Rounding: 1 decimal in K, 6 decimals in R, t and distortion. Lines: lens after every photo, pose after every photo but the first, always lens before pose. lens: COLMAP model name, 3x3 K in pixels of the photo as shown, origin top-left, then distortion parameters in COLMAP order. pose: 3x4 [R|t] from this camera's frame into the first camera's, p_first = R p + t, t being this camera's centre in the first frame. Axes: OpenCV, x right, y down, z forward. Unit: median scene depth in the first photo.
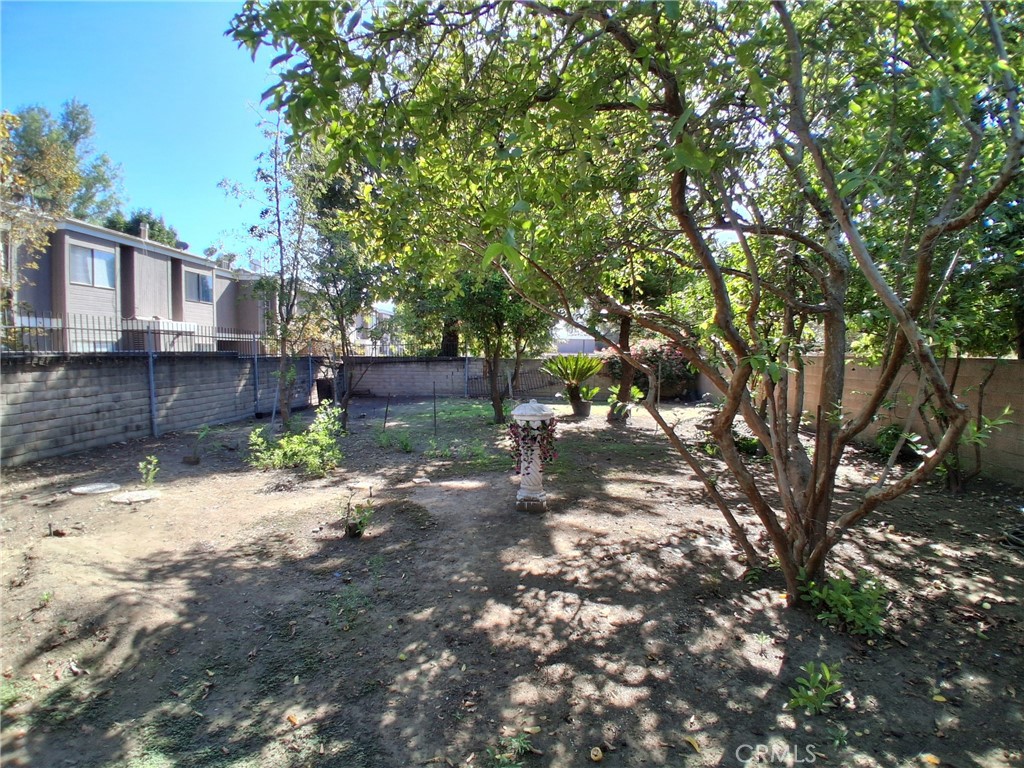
lens RADIAL K [[508.0, 0, 518.4], [0, 508.0, 392.4], [0, 0, 1]] dist [0.022360, -0.057623]
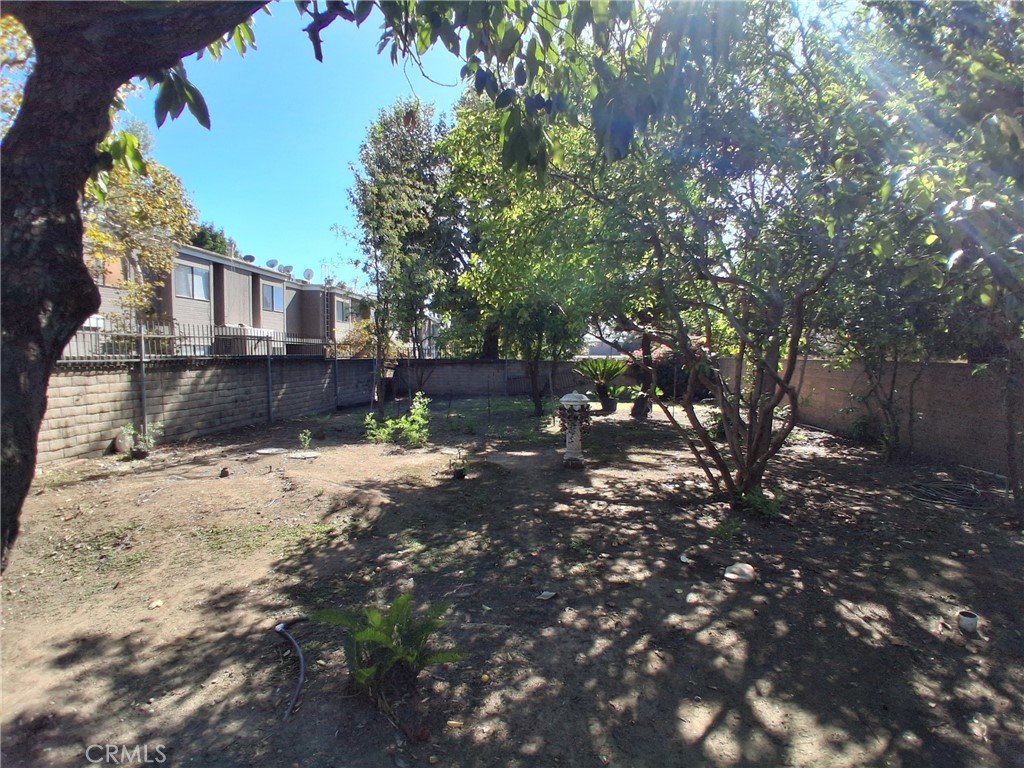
lens RADIAL K [[508.0, 0, 518.4], [0, 508.0, 392.4], [0, 0, 1]] dist [0.022360, -0.057623]
pose [[0.998583, 0.005285, -0.052962, -0.045219], [-0.005447, 0.999981, -0.002902, 0.018926], [0.052946, 0.003186, 0.998592, -0.358174]]
